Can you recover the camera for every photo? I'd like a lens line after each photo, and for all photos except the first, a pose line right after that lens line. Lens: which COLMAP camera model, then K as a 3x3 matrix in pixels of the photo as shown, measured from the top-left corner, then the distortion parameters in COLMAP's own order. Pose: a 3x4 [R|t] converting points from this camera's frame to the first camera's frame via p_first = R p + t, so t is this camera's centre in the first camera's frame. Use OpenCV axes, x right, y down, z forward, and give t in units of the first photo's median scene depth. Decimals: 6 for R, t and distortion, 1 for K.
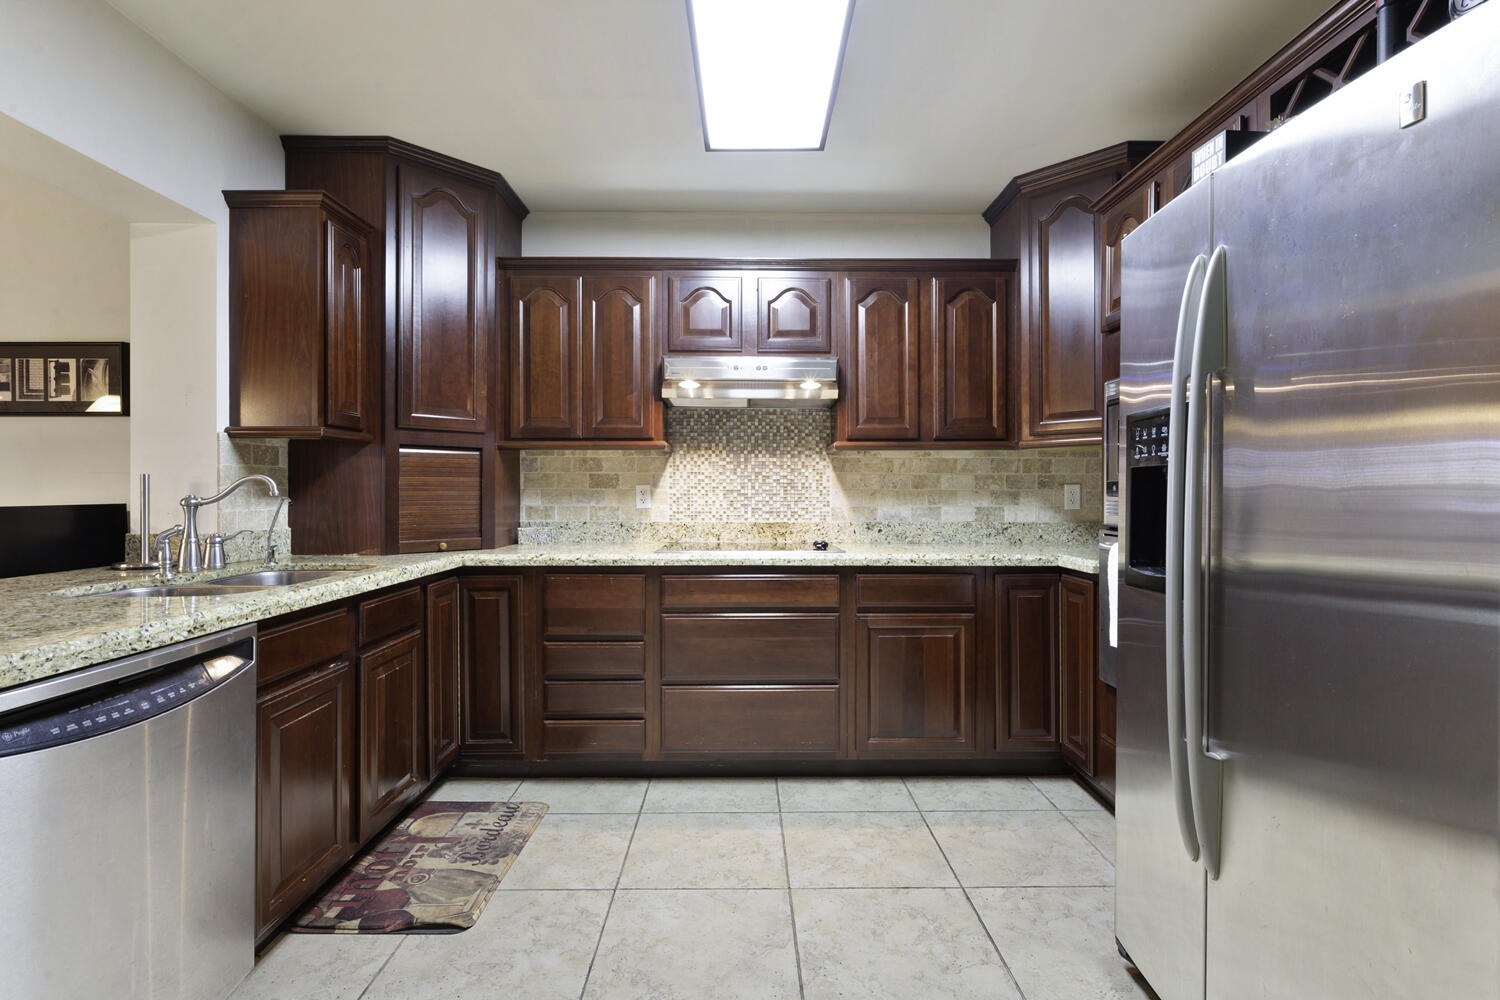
lens RADIAL K [[722.7, 0, 751.6], [0, 722.7, 494.2], [0, 0, 1]] dist [-0.003527, -0.002304]
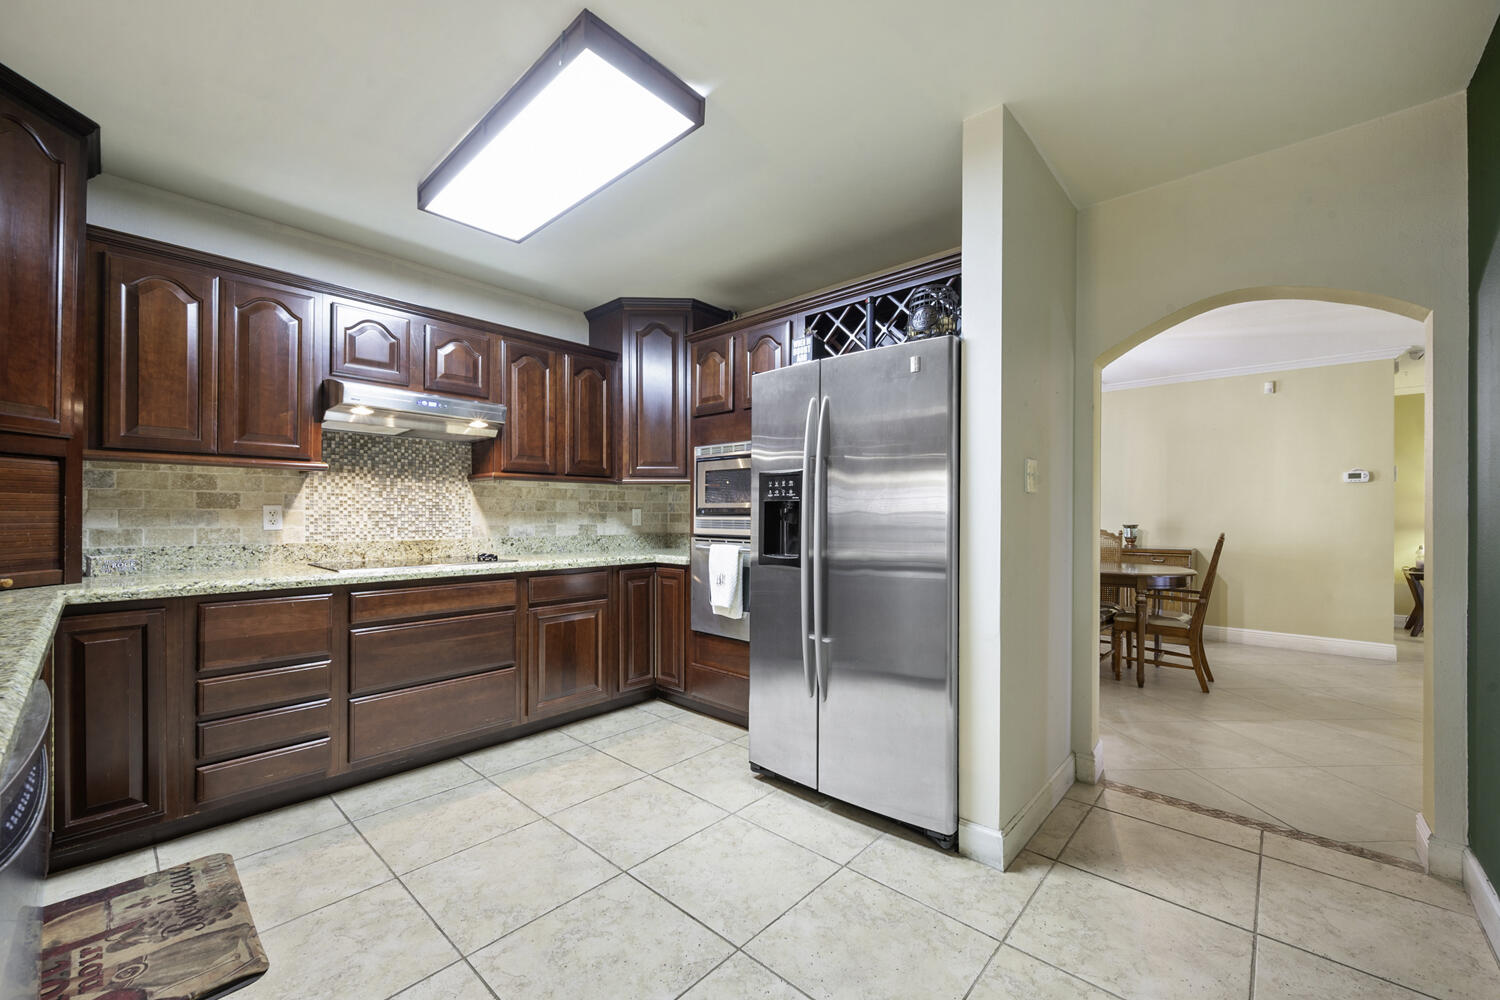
lens RADIAL K [[591.7, 0, 749.6], [0, 591.7, 512.5], [0, 0, 1]] dist [0.000089, -0.000477]
pose [[0.678788, 0.004149, 0.734322, -0.355061], [-0.001045, 0.999988, -0.004684, -0.000469], [-0.734333, 0.002412, 0.678785, -0.000281]]
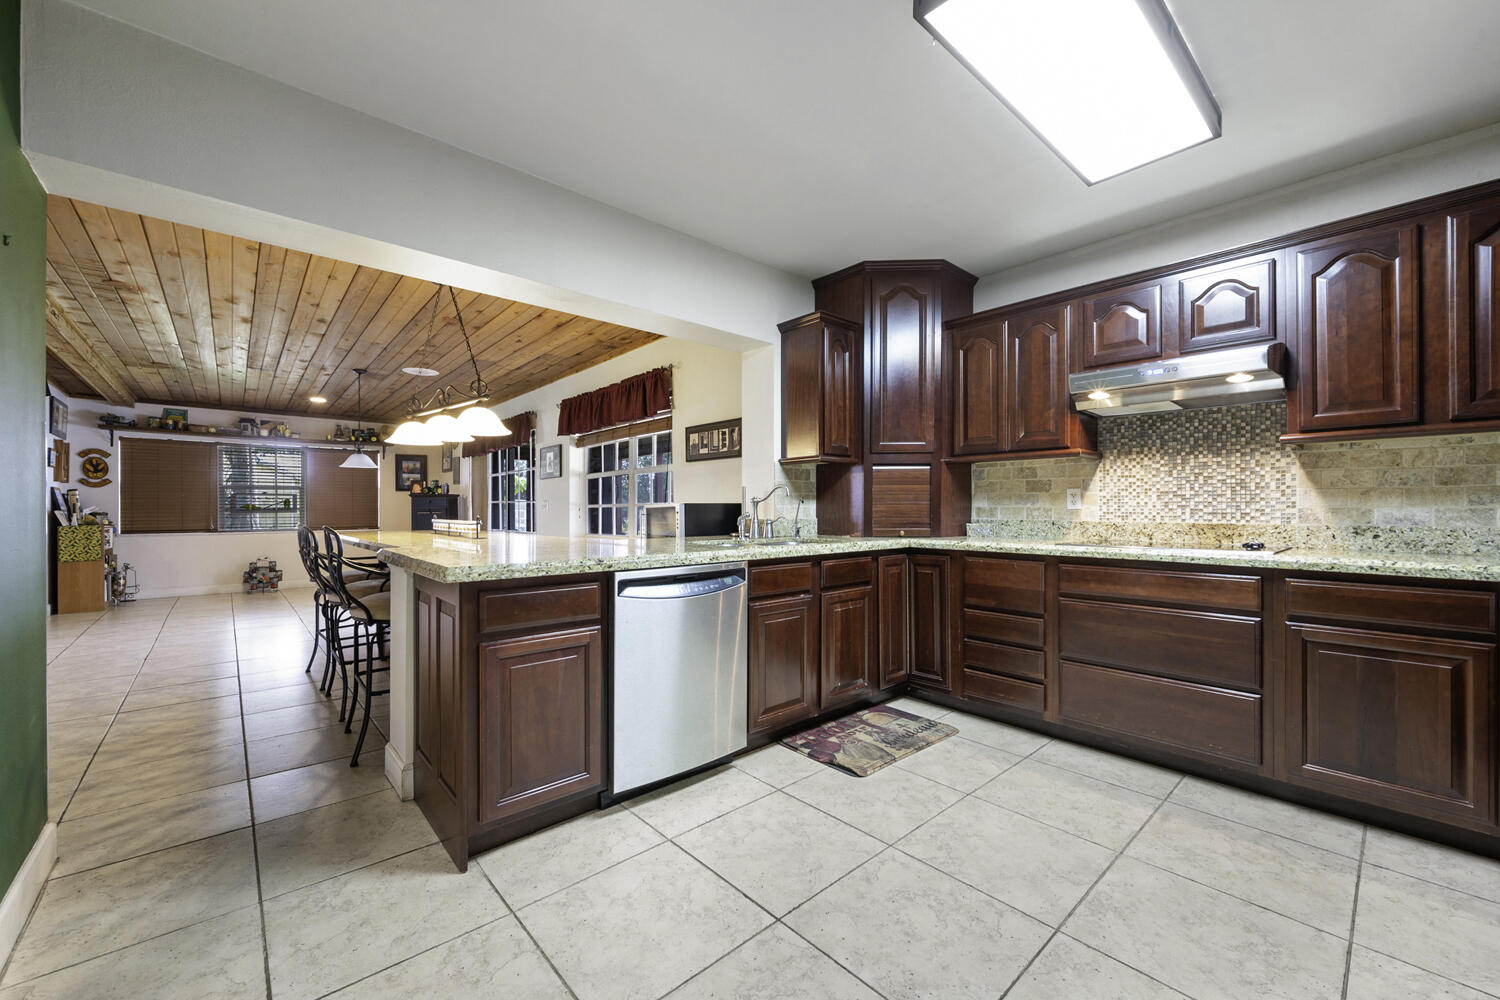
lens RADIAL K [[591.7, 0, 746.5], [0, 591.7, 508.3], [0, 0, 1]] dist [0.000089, -0.000477]
pose [[0.655246, 0.000811, -0.755415, 0.259216], [-0.002232, 0.999997, -0.000862, 0.024140], [0.755412, 0.002251, 0.655246, -0.002581]]
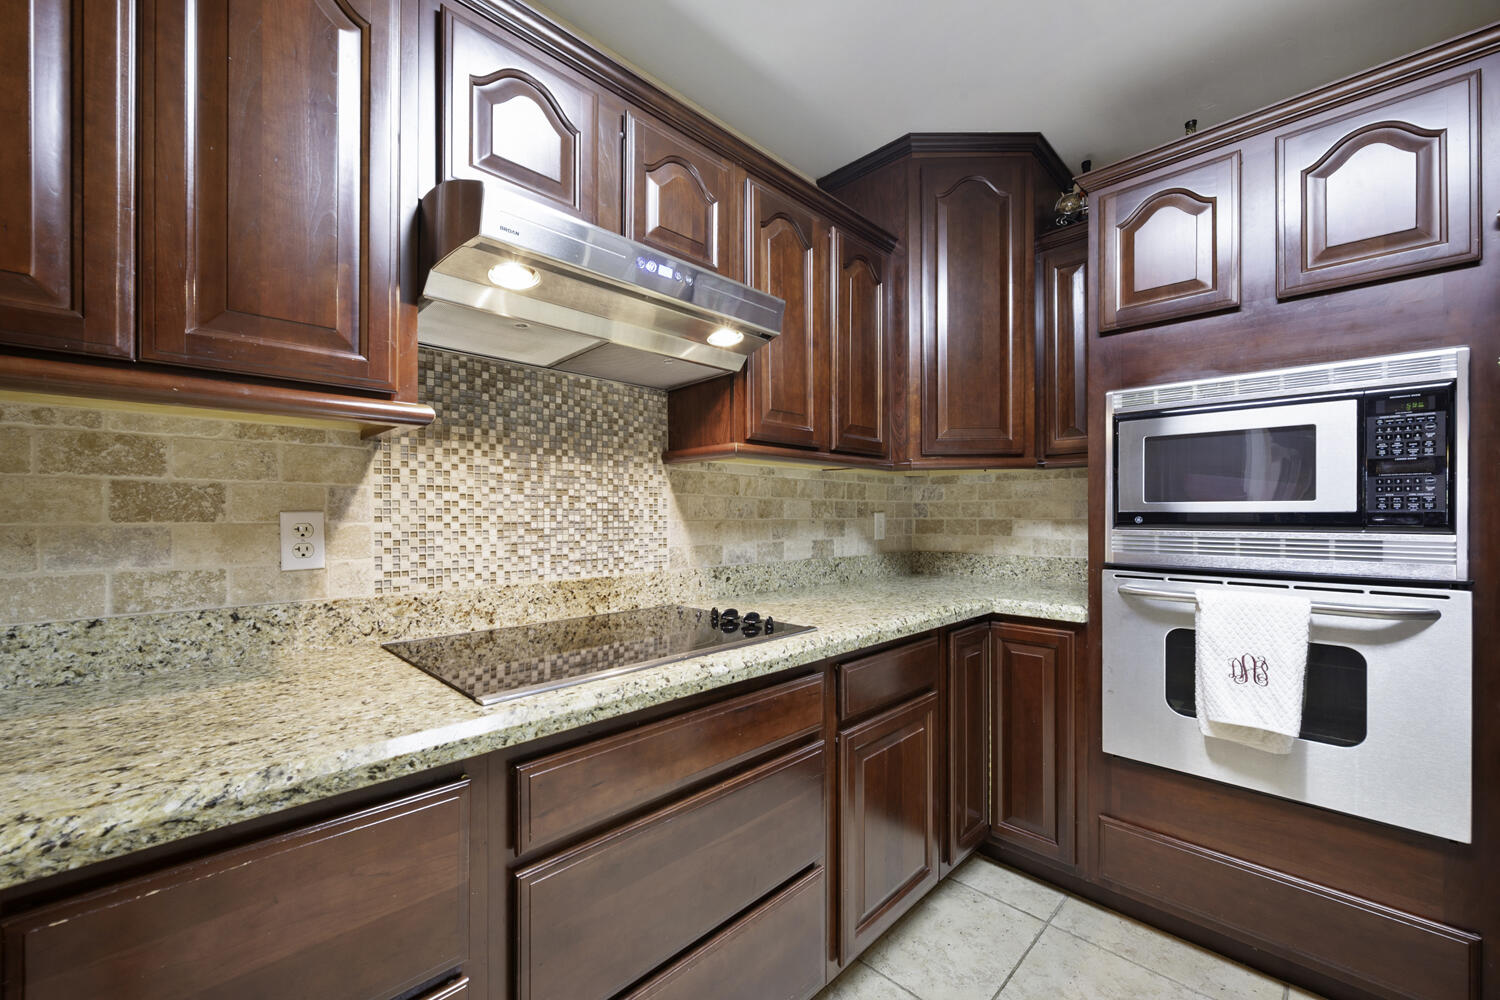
lens RADIAL K [[591.7, 0, 748.4], [0, 591.7, 513.6], [0, 0, 1]] dist [0.000089, -0.000477]
pose [[0.713539, -0.000222, 0.700616, -0.244638], [0.004106, 0.999984, -0.003865, -0.011623], [-0.700604, 0.005635, 0.713528, 0.695388]]
